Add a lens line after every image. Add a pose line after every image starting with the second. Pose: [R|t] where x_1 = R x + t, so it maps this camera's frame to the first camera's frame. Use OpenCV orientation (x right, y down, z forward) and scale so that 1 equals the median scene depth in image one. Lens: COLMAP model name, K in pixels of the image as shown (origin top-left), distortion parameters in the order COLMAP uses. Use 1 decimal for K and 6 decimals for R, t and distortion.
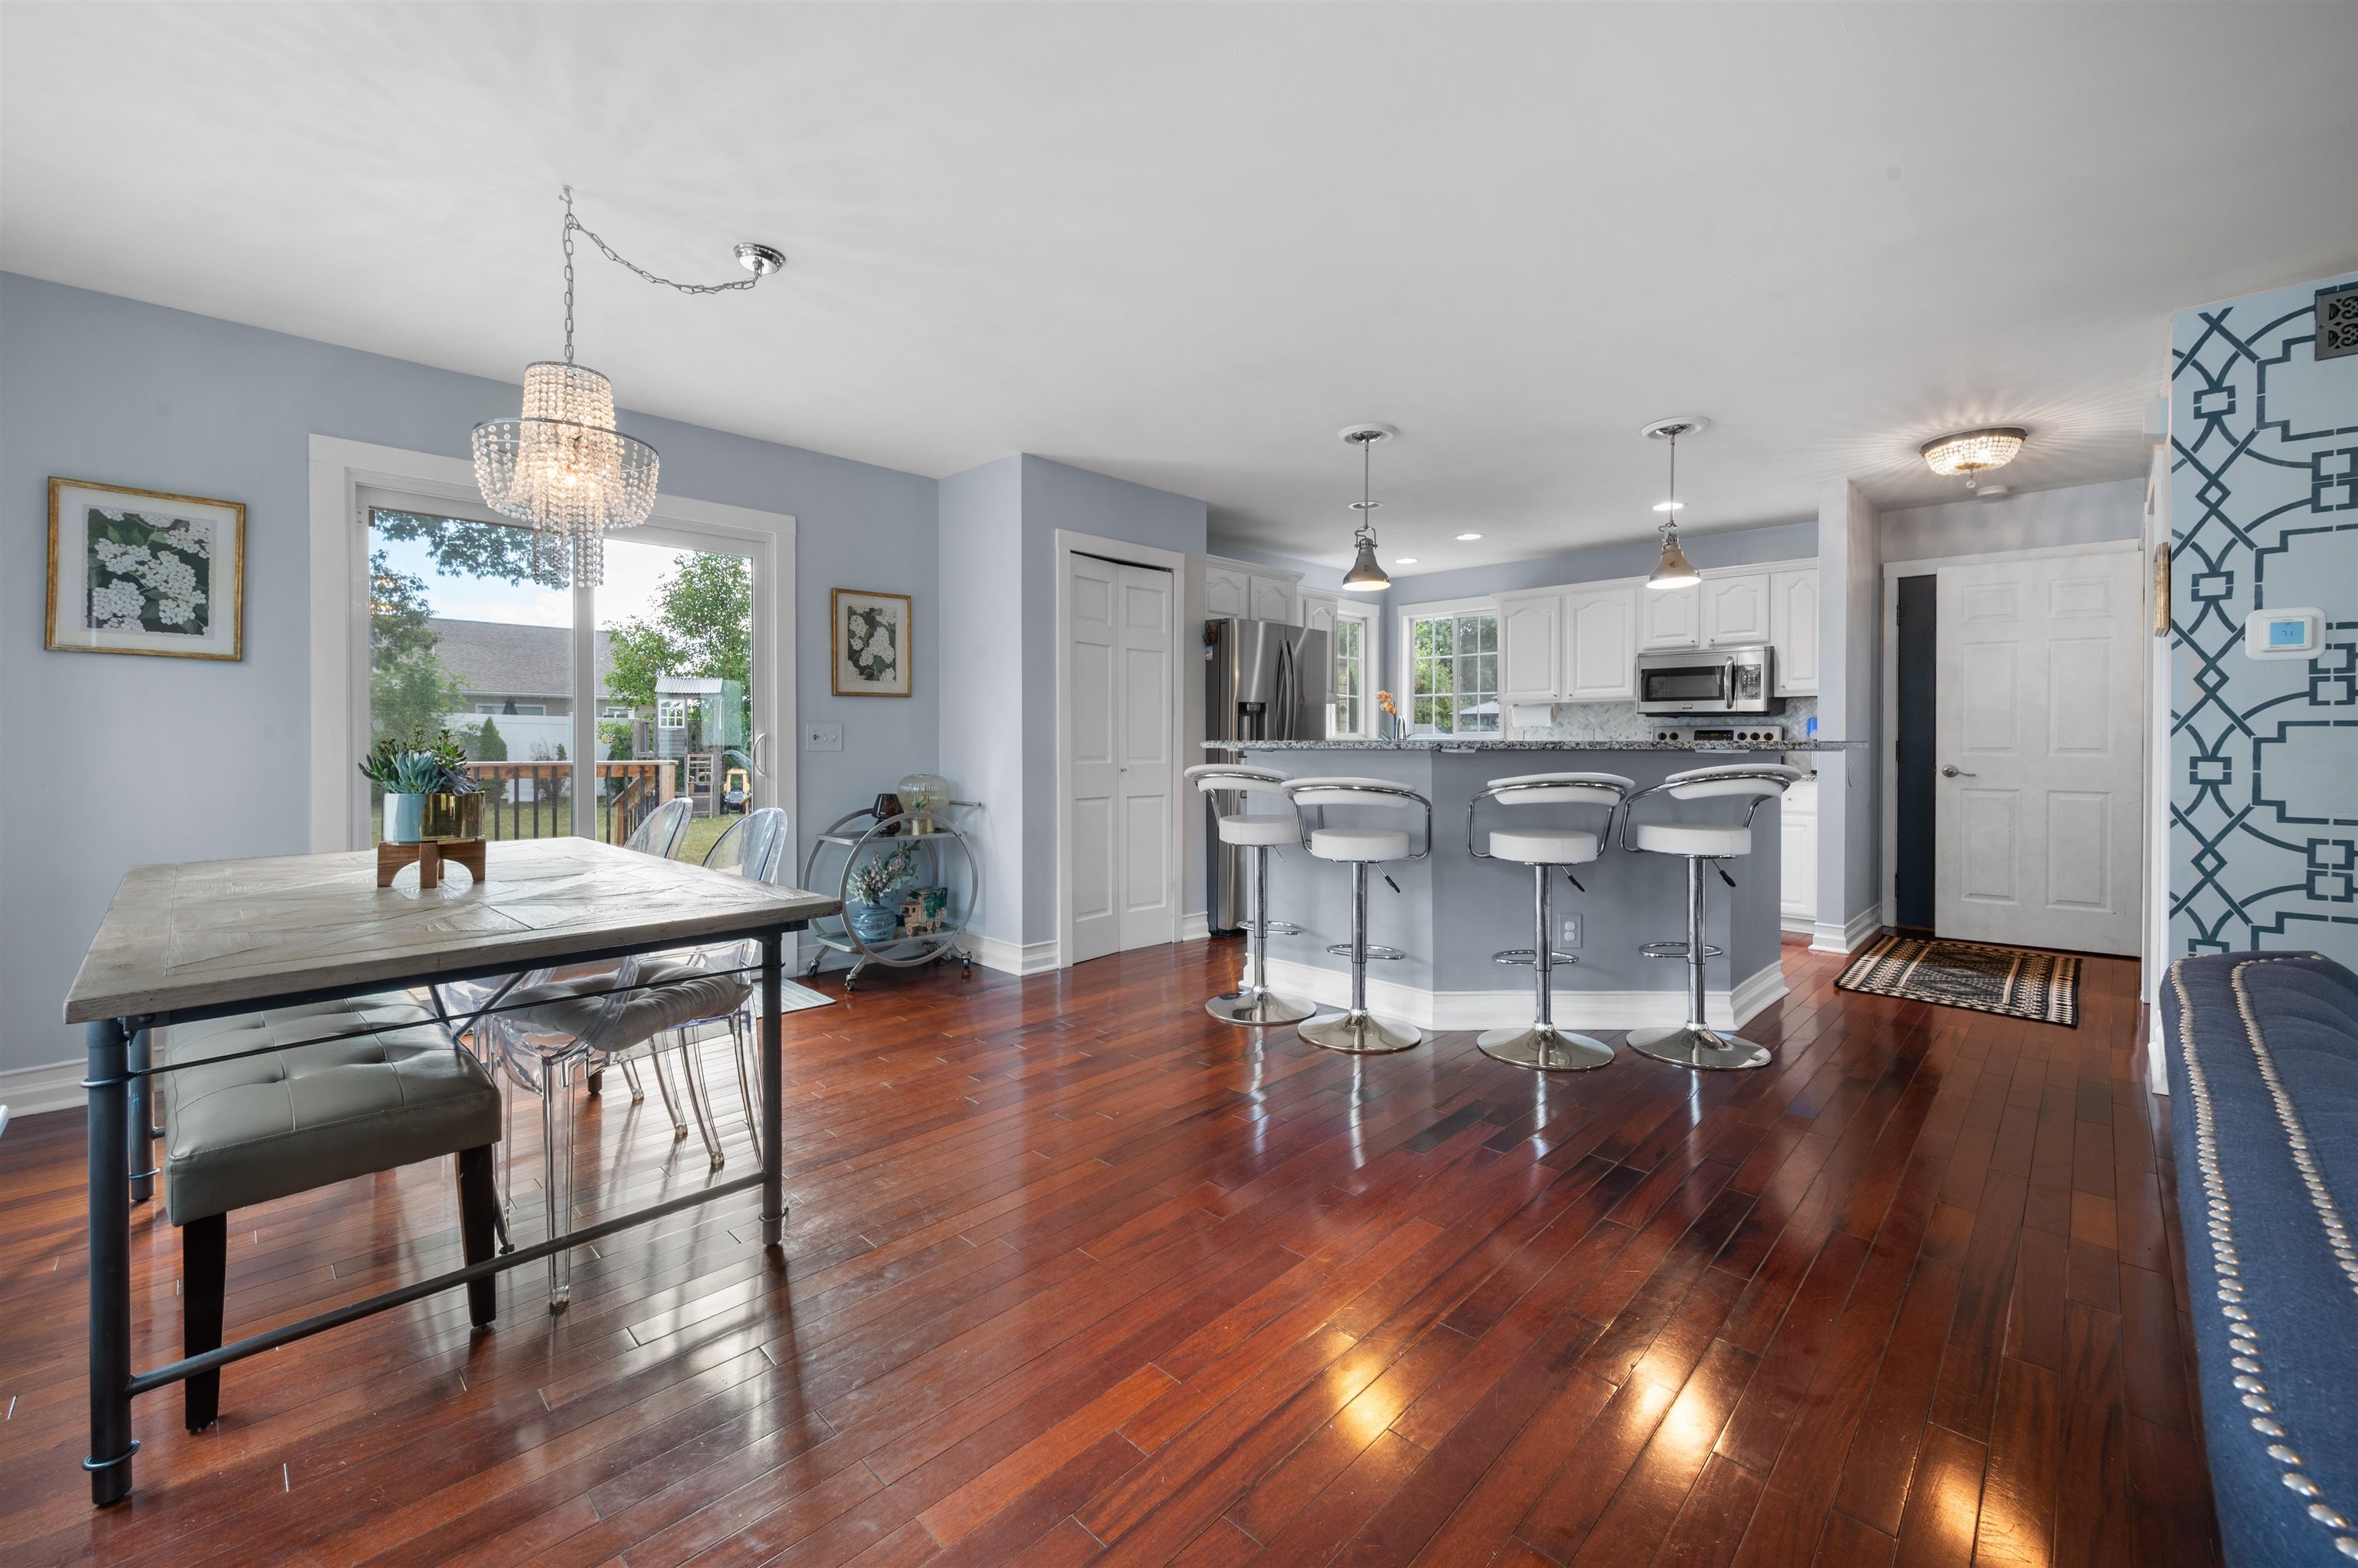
lens RADIAL K [[939.5, 0, 1173.7], [0, 939.5, 748.0], [0, 0, 1]] dist [0.001771, -0.000032]
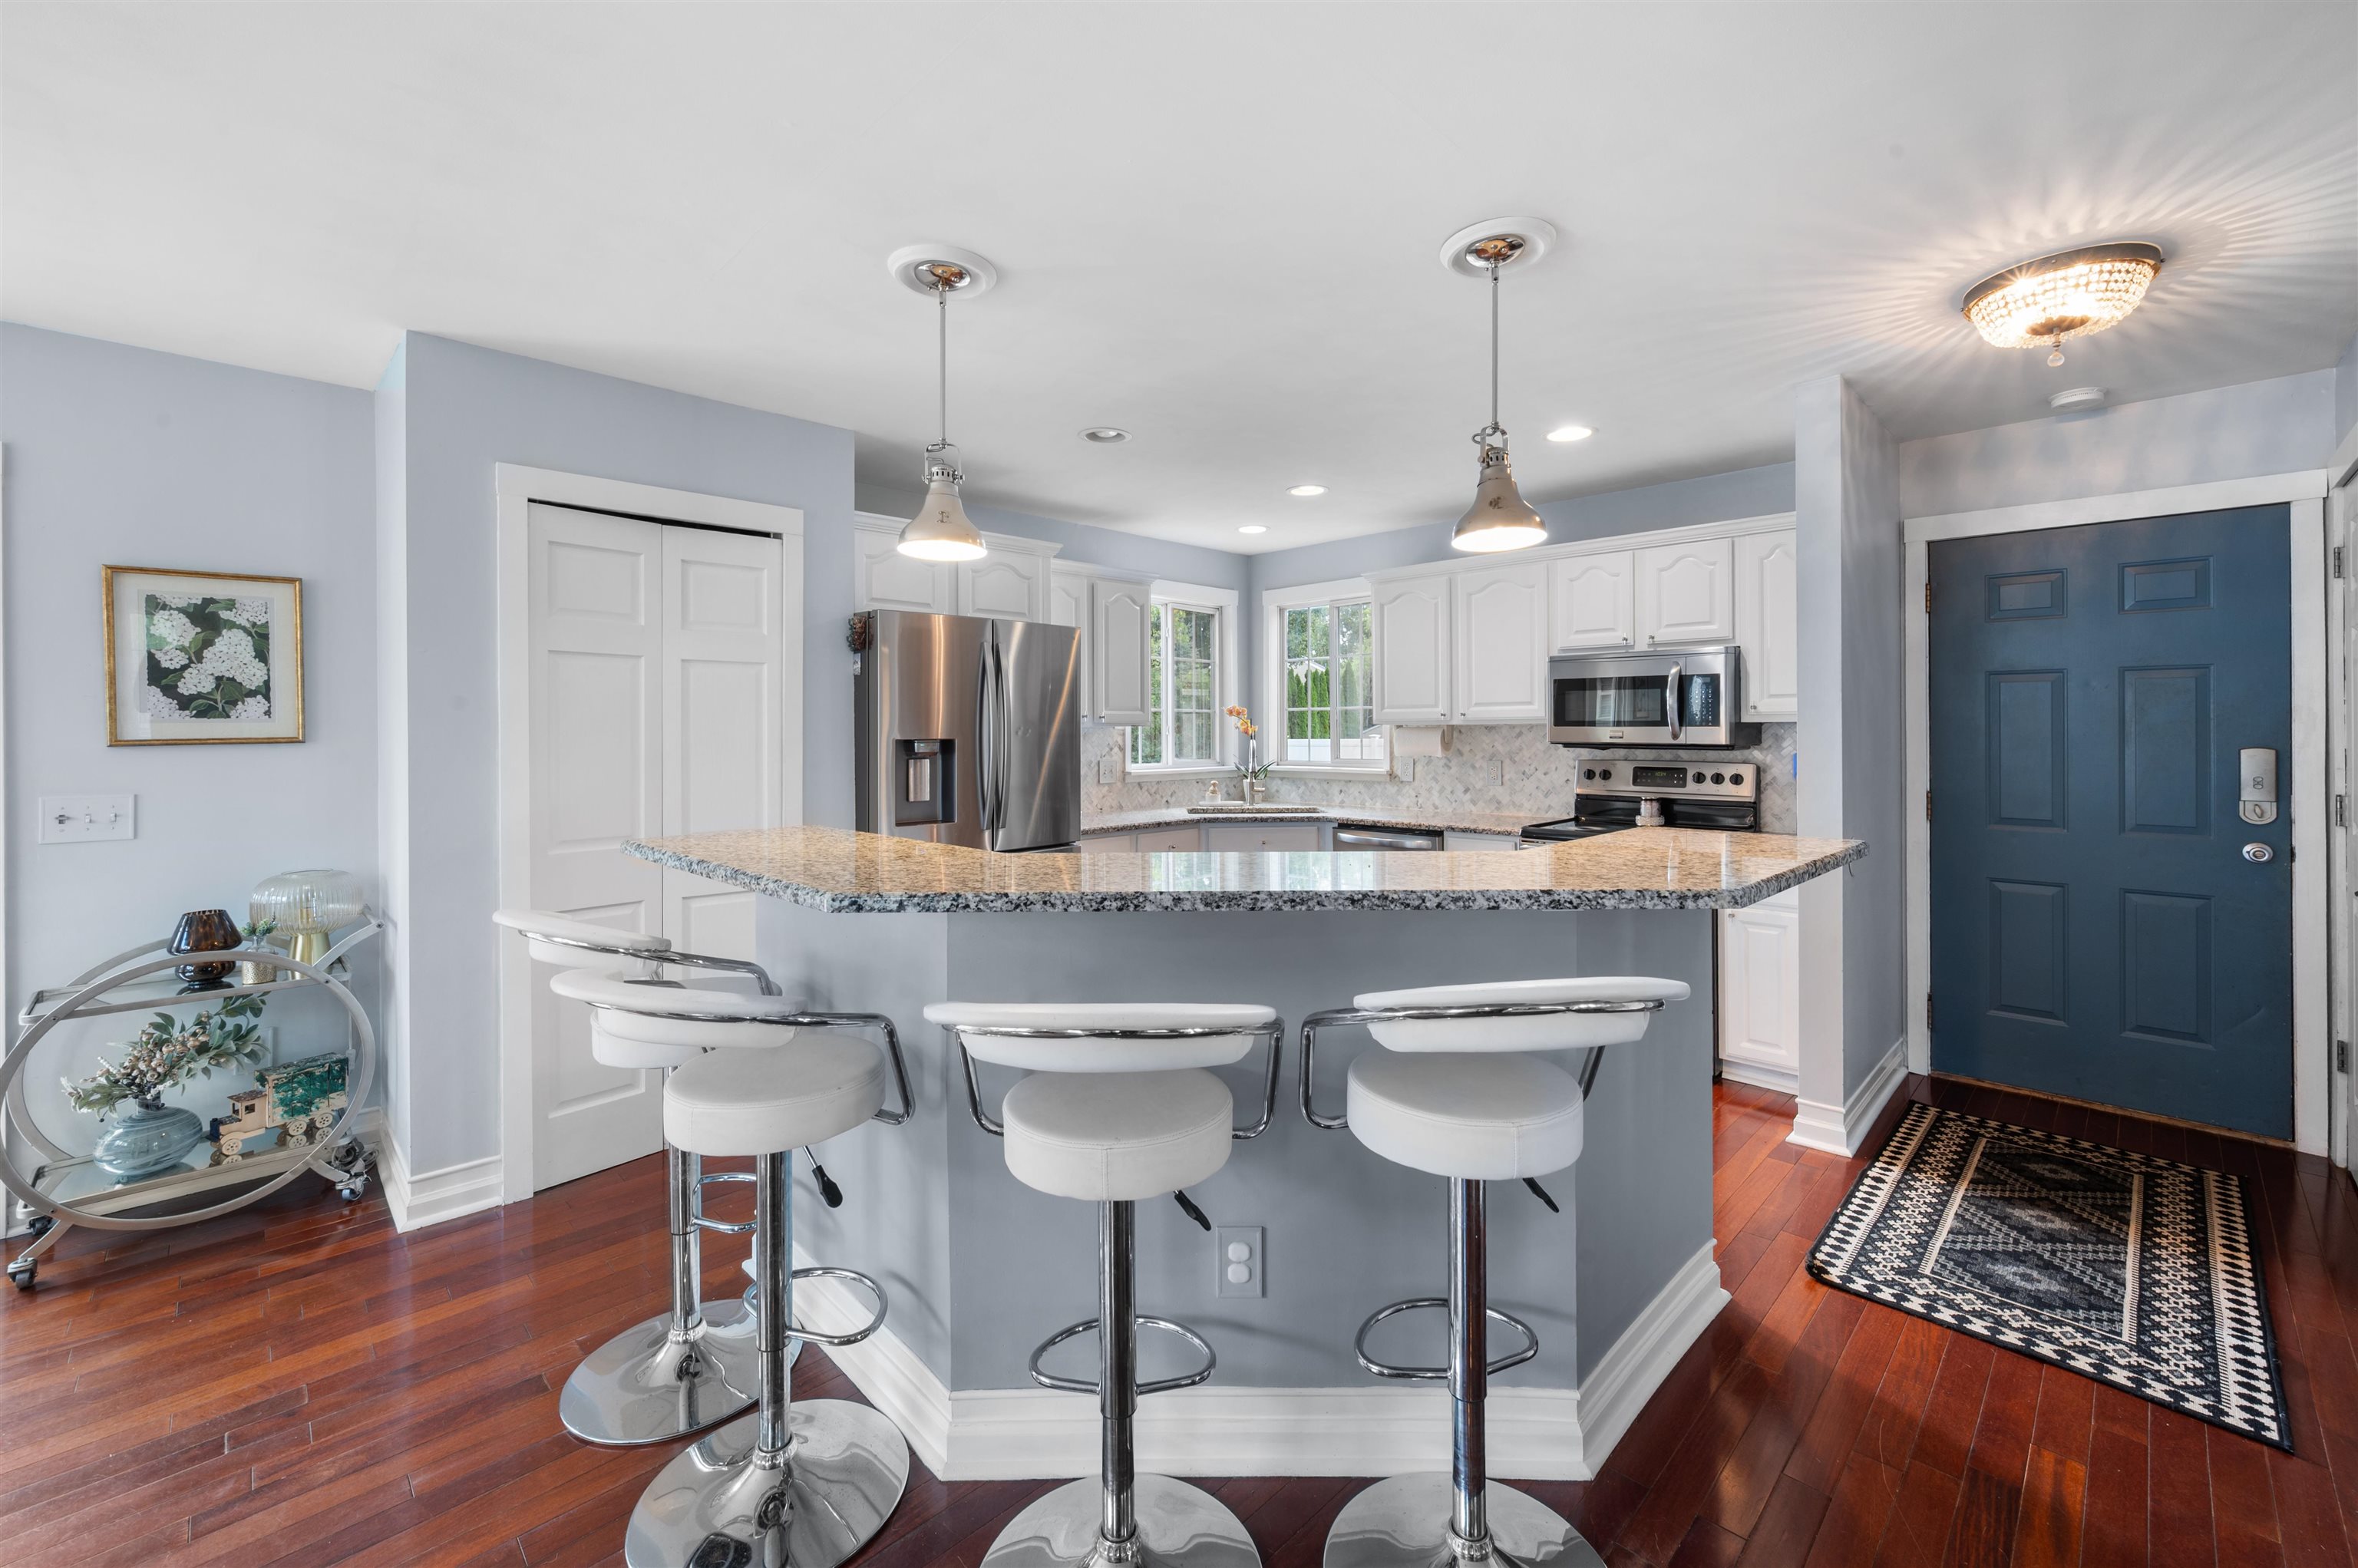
lens RADIAL K [[941.5, 0, 1187.0], [0, 941.5, 730.6], [0, 0, 1]] dist [-0.001340, 0.000331]
pose [[0.999892, -0.005097, -0.013766, 0.303428], [0.005001, 0.999963, -0.006990, -0.054542], [0.013801, 0.006920, 0.999881, 0.390359]]
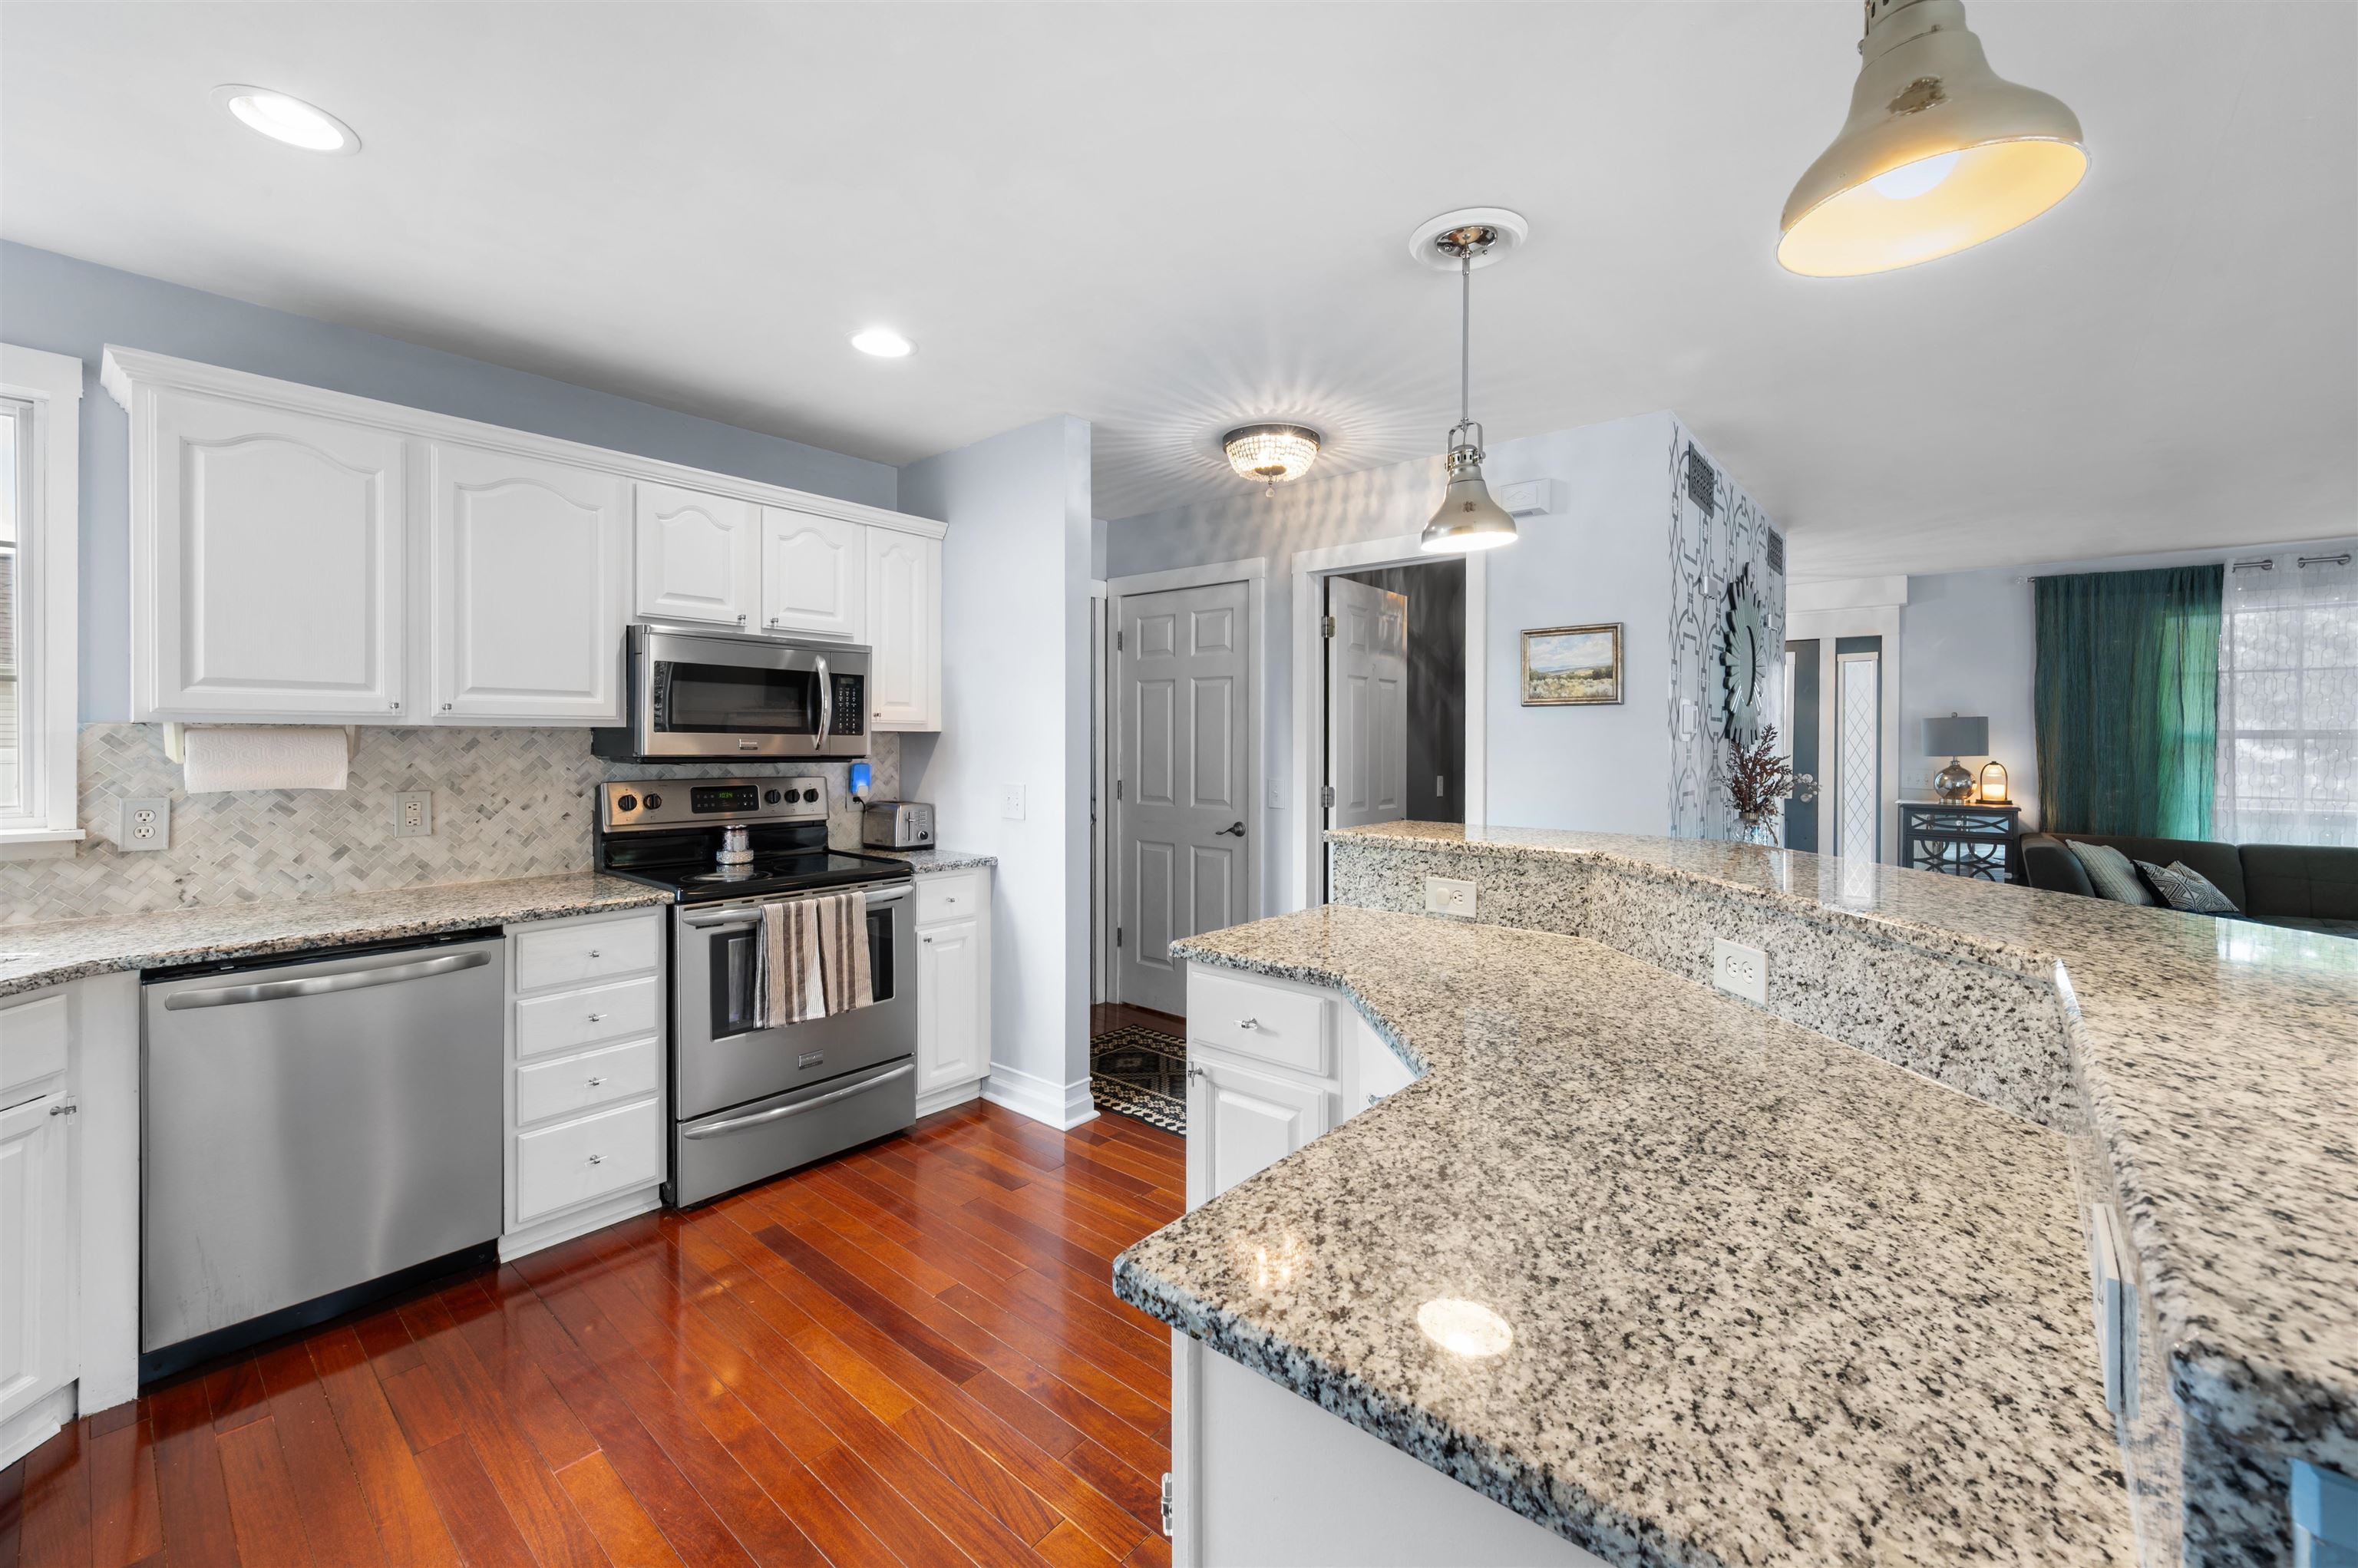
lens RADIAL K [[939.5, 0, 1173.7], [0, 939.5, 748.0], [0, 0, 1]] dist [0.001771, -0.000032]
pose [[-0.065310, -0.005229, 0.997851, 0.031434], [0.003814, 0.999978, 0.005490, -0.054769], [-0.997858, 0.004164, -0.065288, 0.994282]]
